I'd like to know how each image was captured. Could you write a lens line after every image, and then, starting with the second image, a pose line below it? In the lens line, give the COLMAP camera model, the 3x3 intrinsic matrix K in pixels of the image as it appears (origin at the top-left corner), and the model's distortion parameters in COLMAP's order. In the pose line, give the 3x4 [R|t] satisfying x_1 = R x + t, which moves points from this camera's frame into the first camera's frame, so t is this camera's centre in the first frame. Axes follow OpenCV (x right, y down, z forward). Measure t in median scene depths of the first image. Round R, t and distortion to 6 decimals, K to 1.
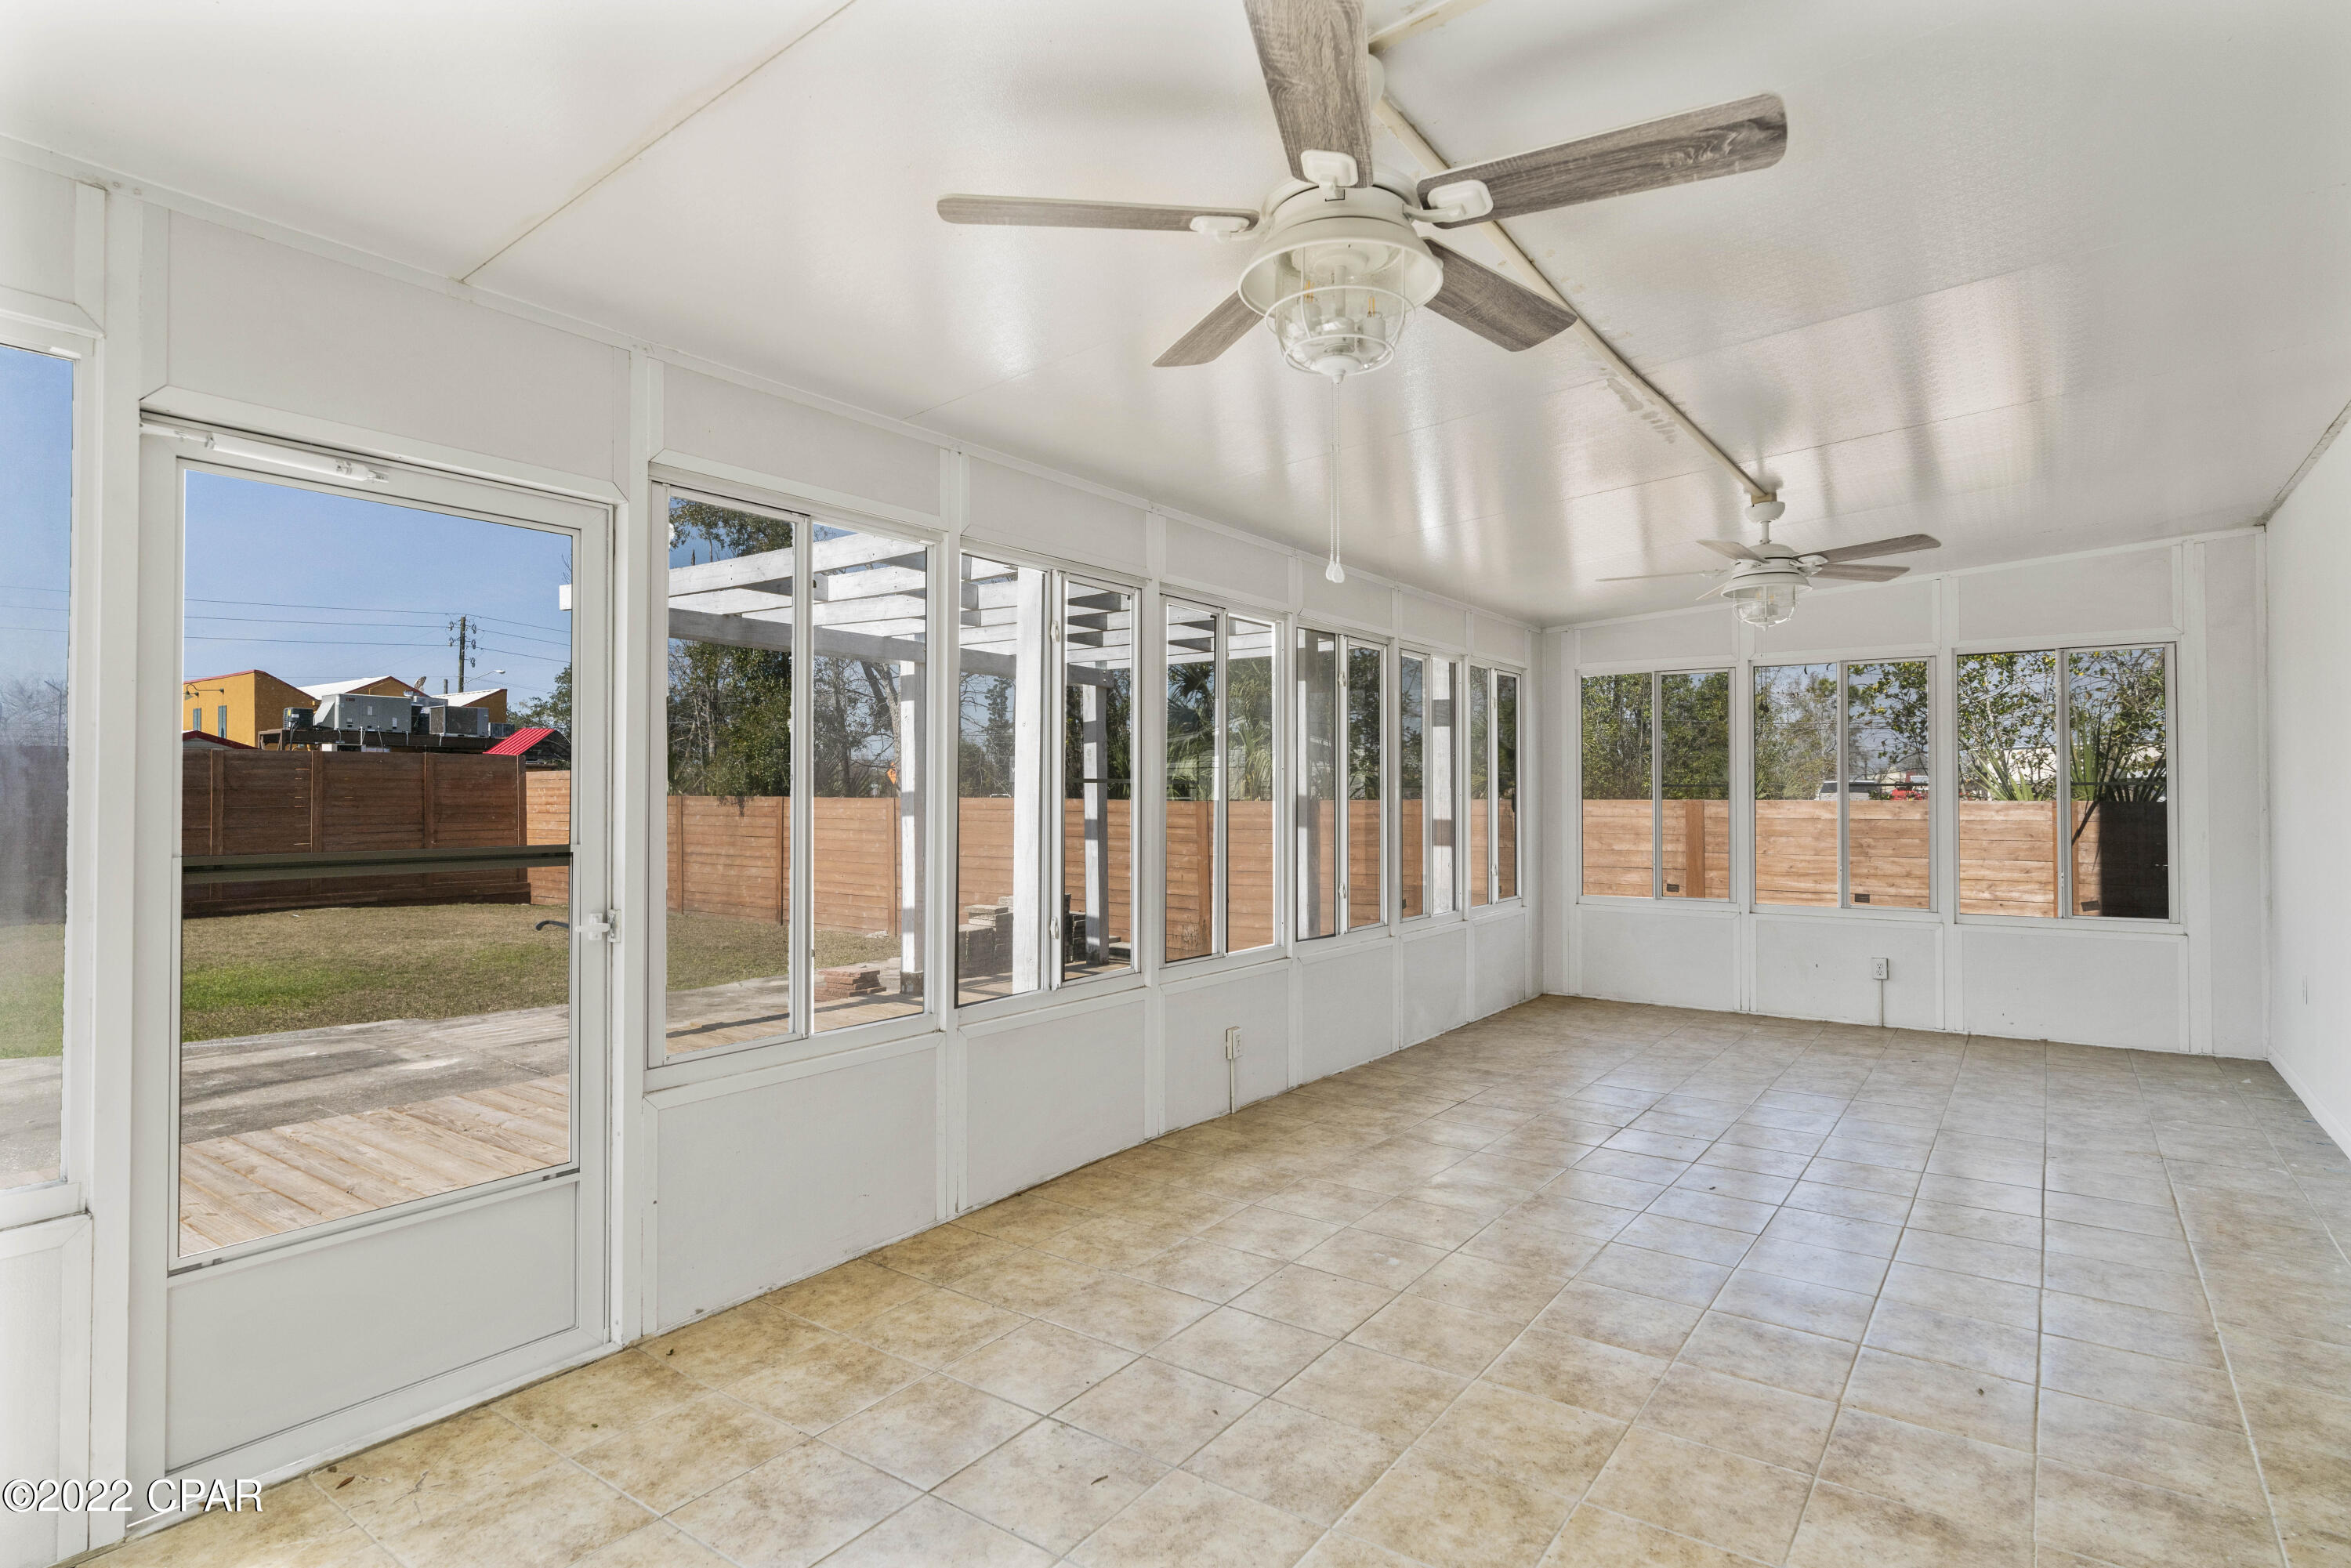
lens RADIAL K [[1210.4, 0, 1151.8], [0, 1210.4, 782.2], [0, 0, 1]] dist [0.001430, -0.001879]
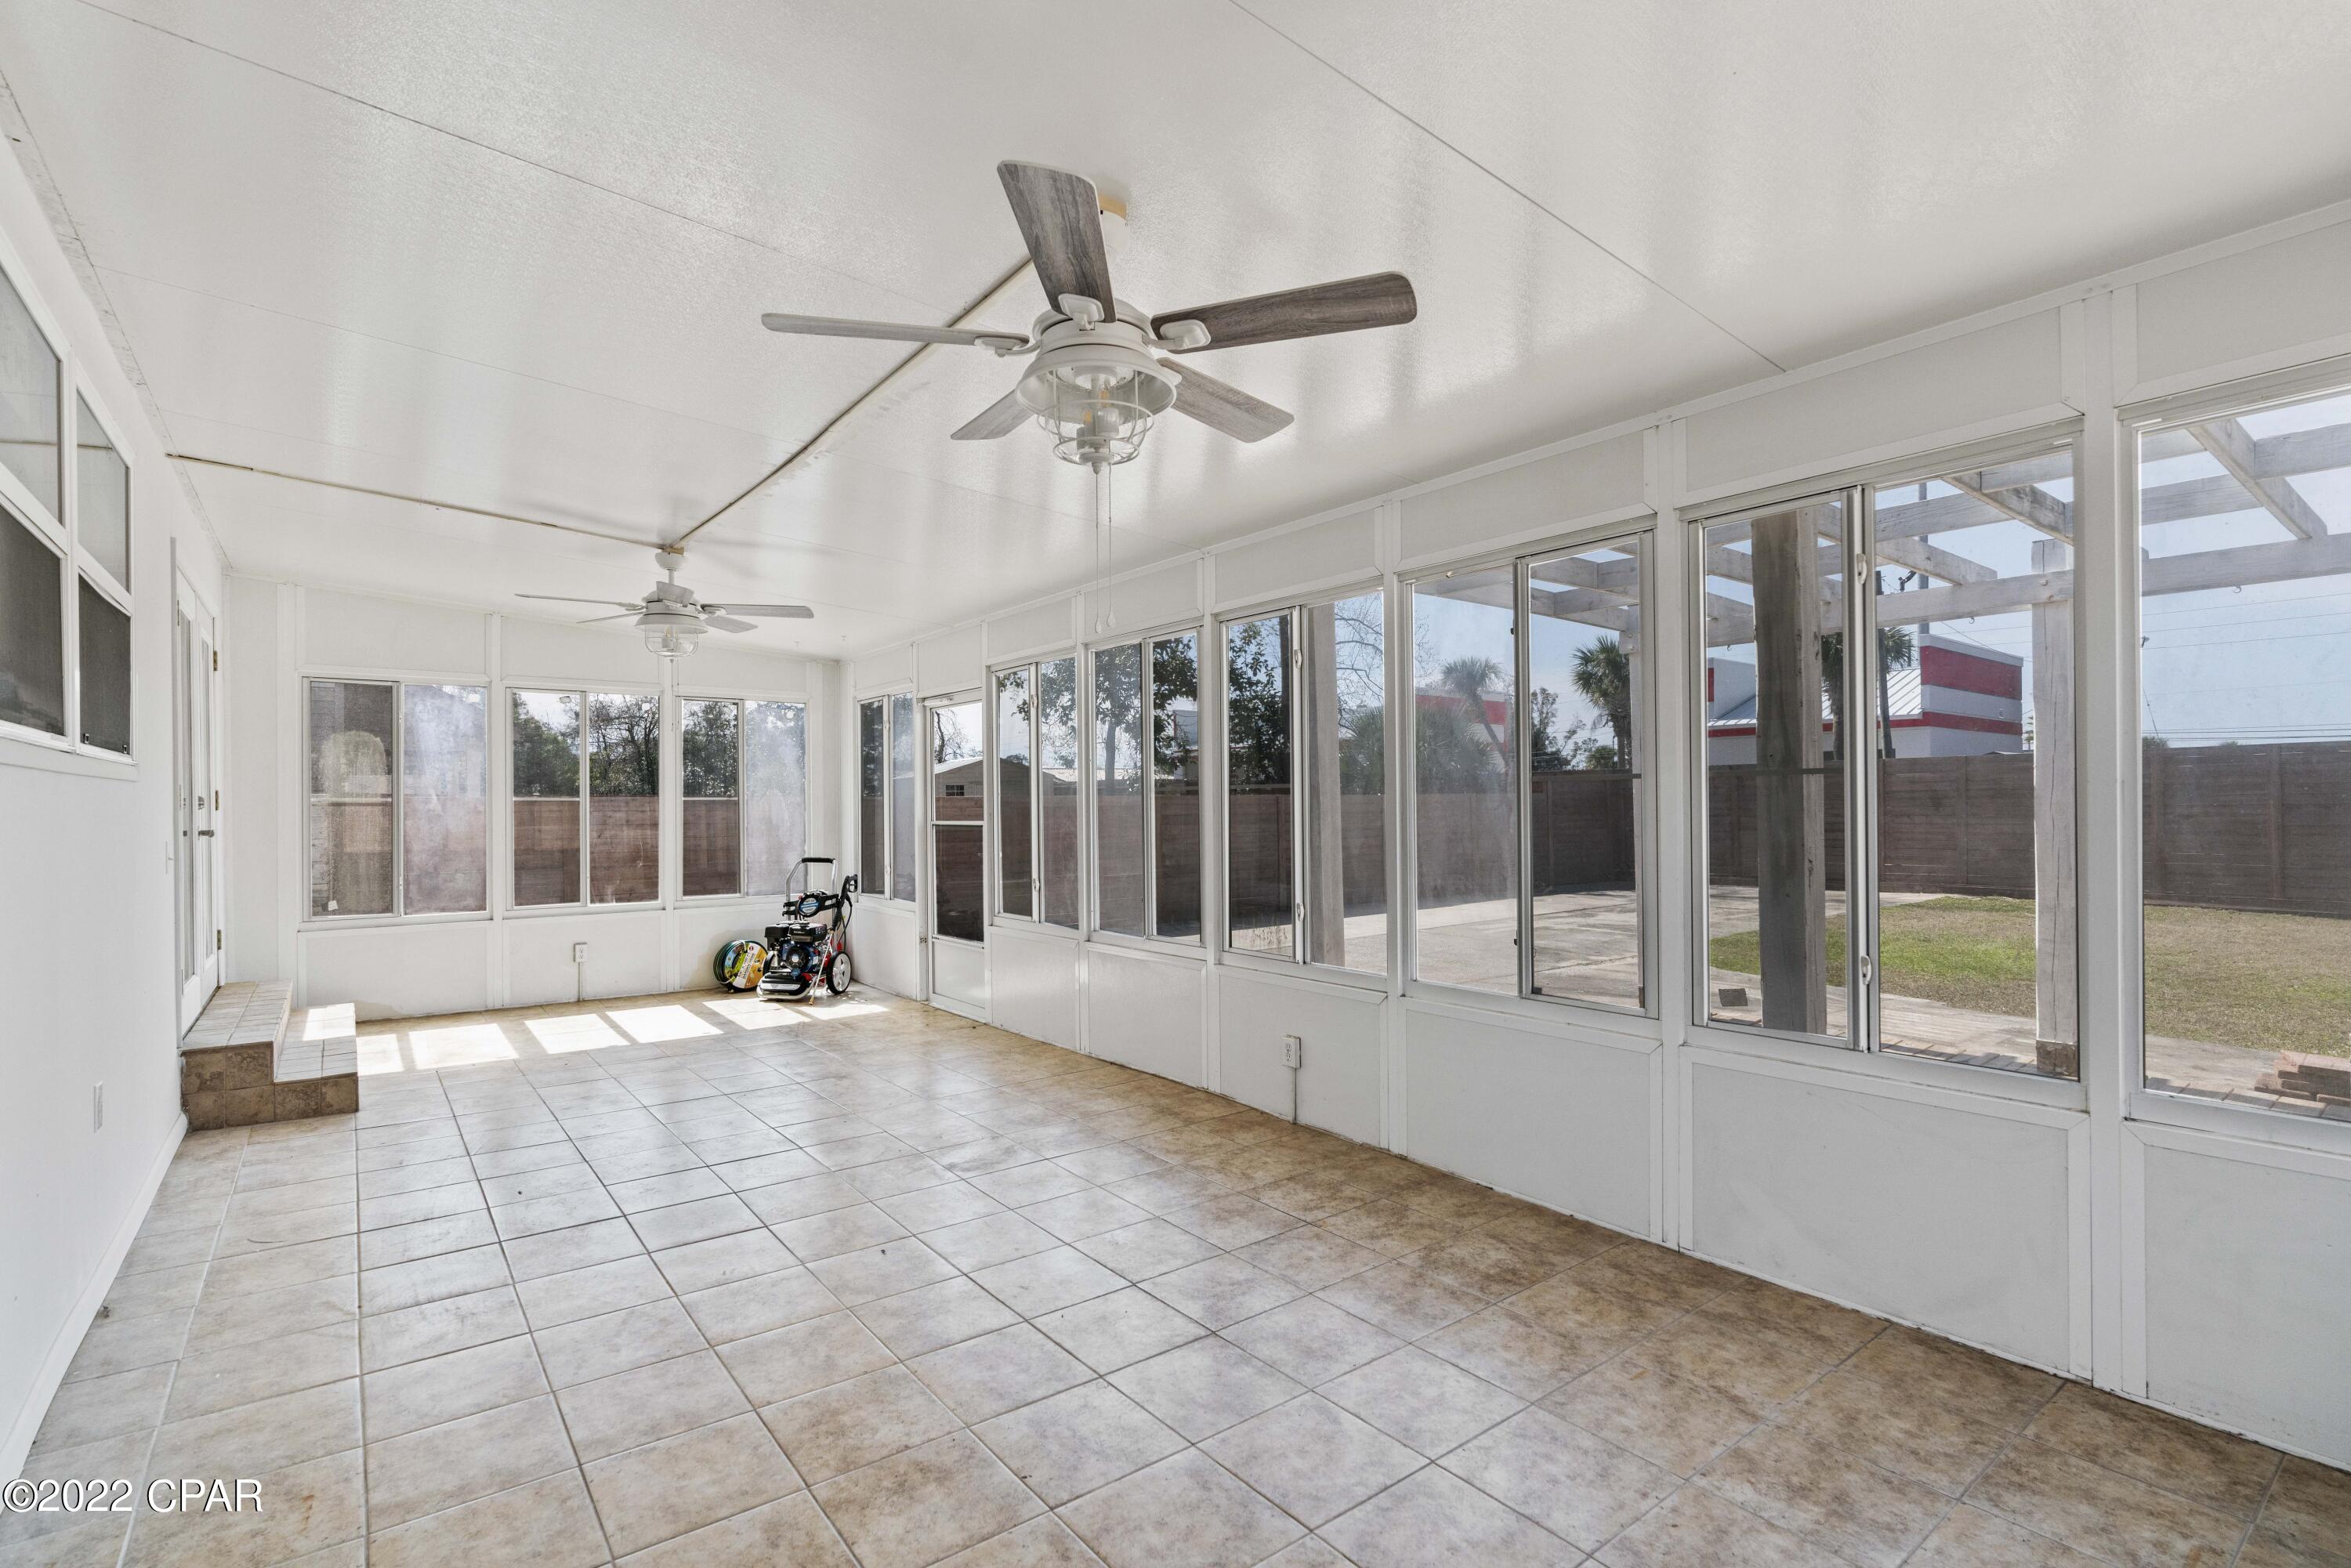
lens RADIAL K [[1070.3, 0, 1173.8], [0, 1070.3, 802.6], [0, 0, 1]] dist [-0.014101, 0.005122]
pose [[-0.272991, -0.000369, -0.962016, 0.461890], [0.021558, 0.999746, -0.006501, 0.009052], [0.961775, -0.022514, -0.272914, 0.574290]]
